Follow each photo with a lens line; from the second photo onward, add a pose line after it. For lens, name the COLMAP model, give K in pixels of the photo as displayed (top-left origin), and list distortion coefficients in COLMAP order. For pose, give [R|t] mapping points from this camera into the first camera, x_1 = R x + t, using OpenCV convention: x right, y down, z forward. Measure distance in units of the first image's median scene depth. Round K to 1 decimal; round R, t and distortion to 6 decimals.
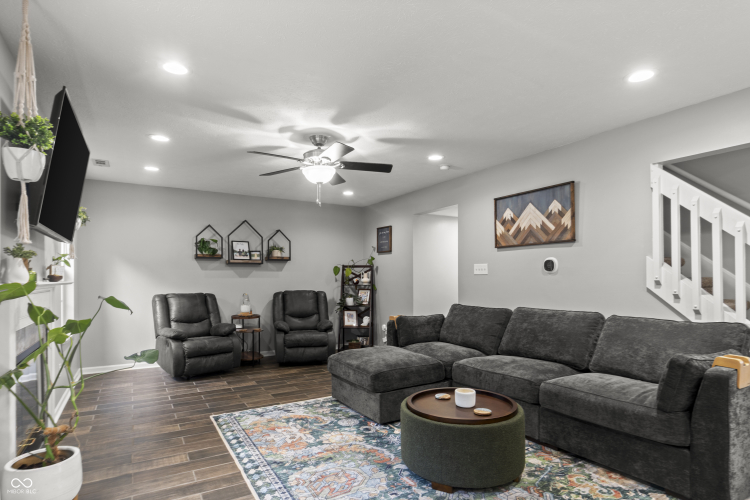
lens RADIAL K [[413.5, 0, 373.6], [0, 413.5, 286.9], [0, 0, 1]] dist [0.001608, -0.000055]
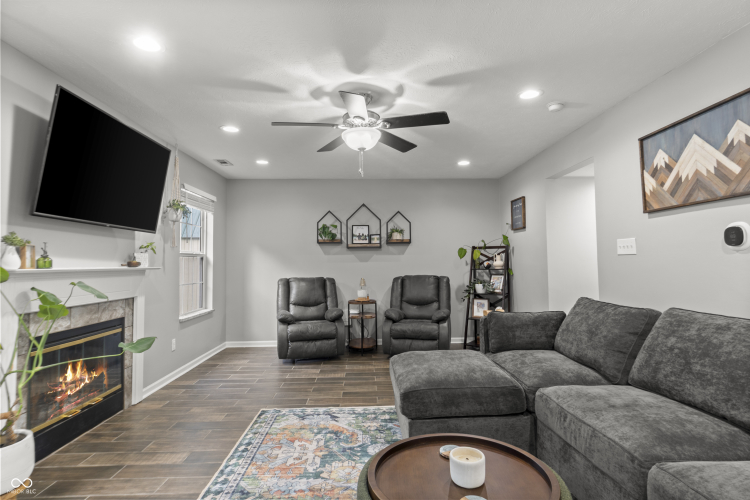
lens RADIAL K [[395.6, 0, 375.0], [0, 395.6, 250.0], [0, 0, 1]] dist [-0.002414, -0.001050]
pose [[0.876523, -0.023164, -0.480802, 0.225527], [-0.000973, 0.998754, -0.049891, -0.004971], [0.481359, 0.044199, 0.875409, 0.259992]]
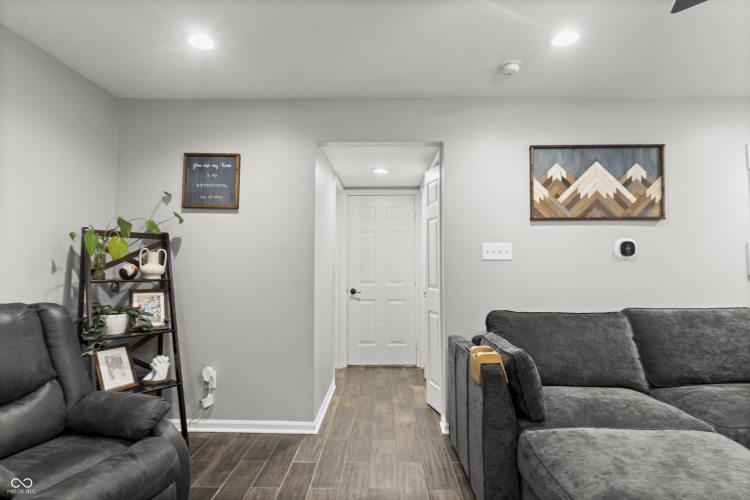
lens RADIAL K [[404.0, 0, 375.0], [0, 404.0, 250.0], [0, 0, 1]] dist [0.026264, -0.000005]
pose [[0.511433, 0.039198, 0.858429, -0.396779], [0.014445, 0.998426, -0.054197, -0.014311], [-0.859202, 0.040118, 0.510062, 0.905516]]
